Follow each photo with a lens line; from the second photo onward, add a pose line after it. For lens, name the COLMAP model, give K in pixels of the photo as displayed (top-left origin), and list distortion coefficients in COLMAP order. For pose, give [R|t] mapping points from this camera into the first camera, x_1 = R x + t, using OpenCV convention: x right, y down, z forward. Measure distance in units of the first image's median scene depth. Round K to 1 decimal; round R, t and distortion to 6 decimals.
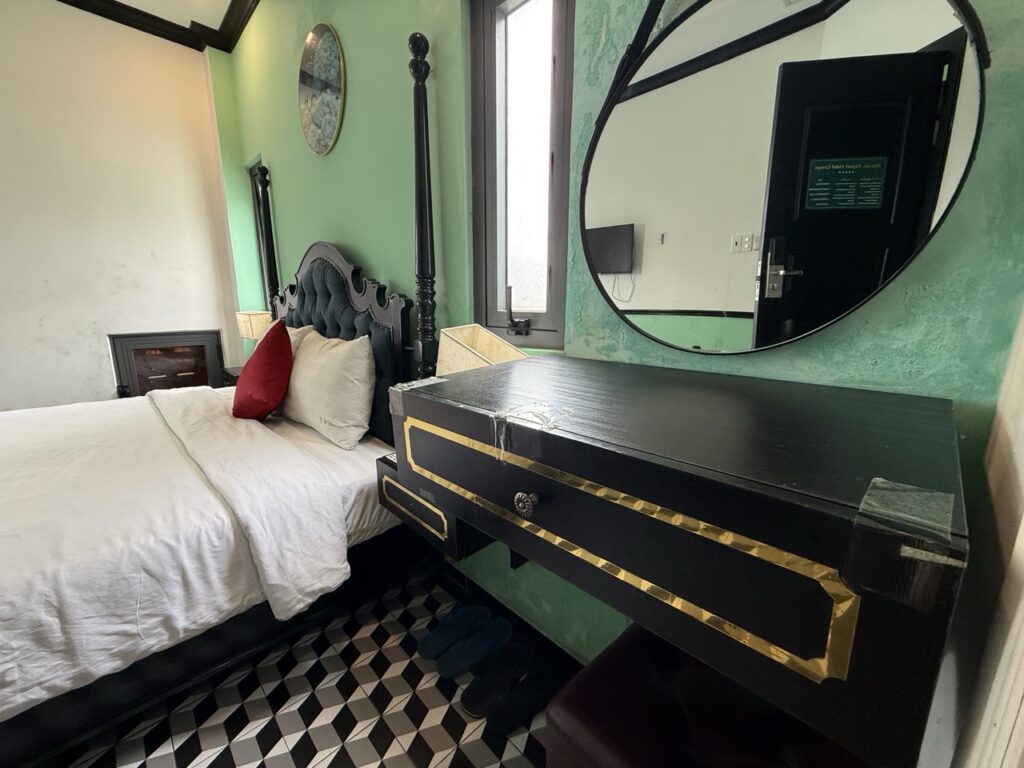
lens RADIAL K [[407.8, 0, 510.0], [0, 407.8, 385.4], [0, 0, 1]] dist [-0.000840, 0.000208]
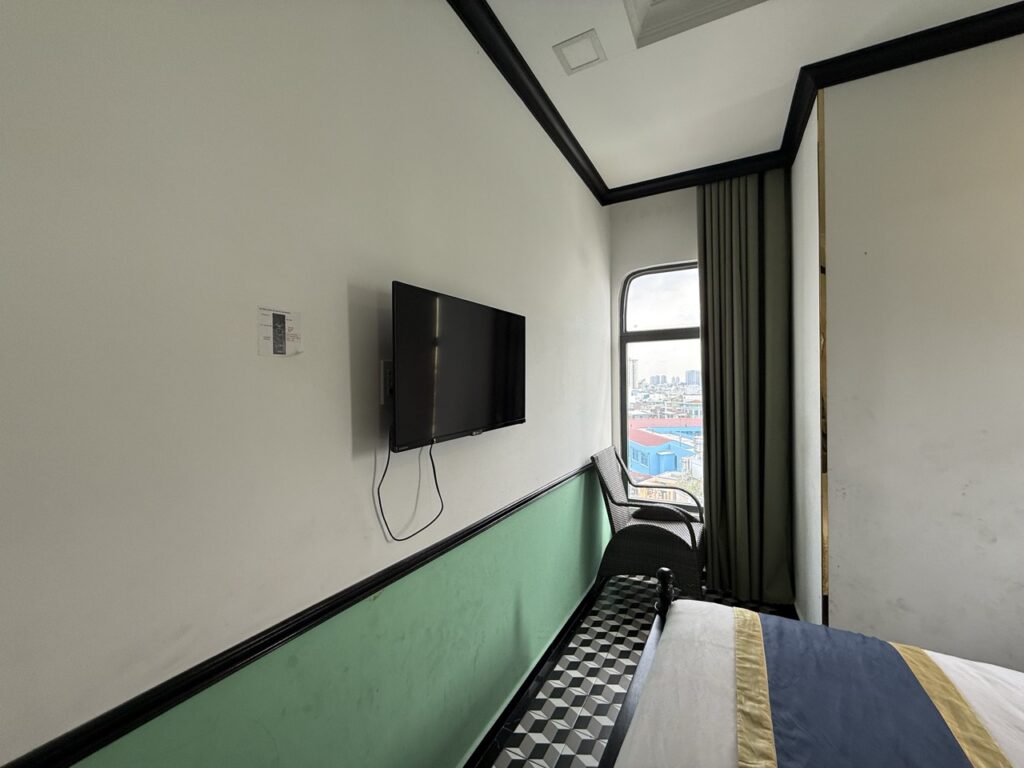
lens RADIAL K [[407.8, 0, 514.0], [0, 407.8, 382.9], [0, 0, 1]] dist [-0.000840, 0.000208]
pose [[0.292108, -0.012060, -0.956309, -0.692427], [-0.184651, 0.980395, -0.068766, -0.138439], [0.938390, 0.196671, 0.284155, 0.057587]]
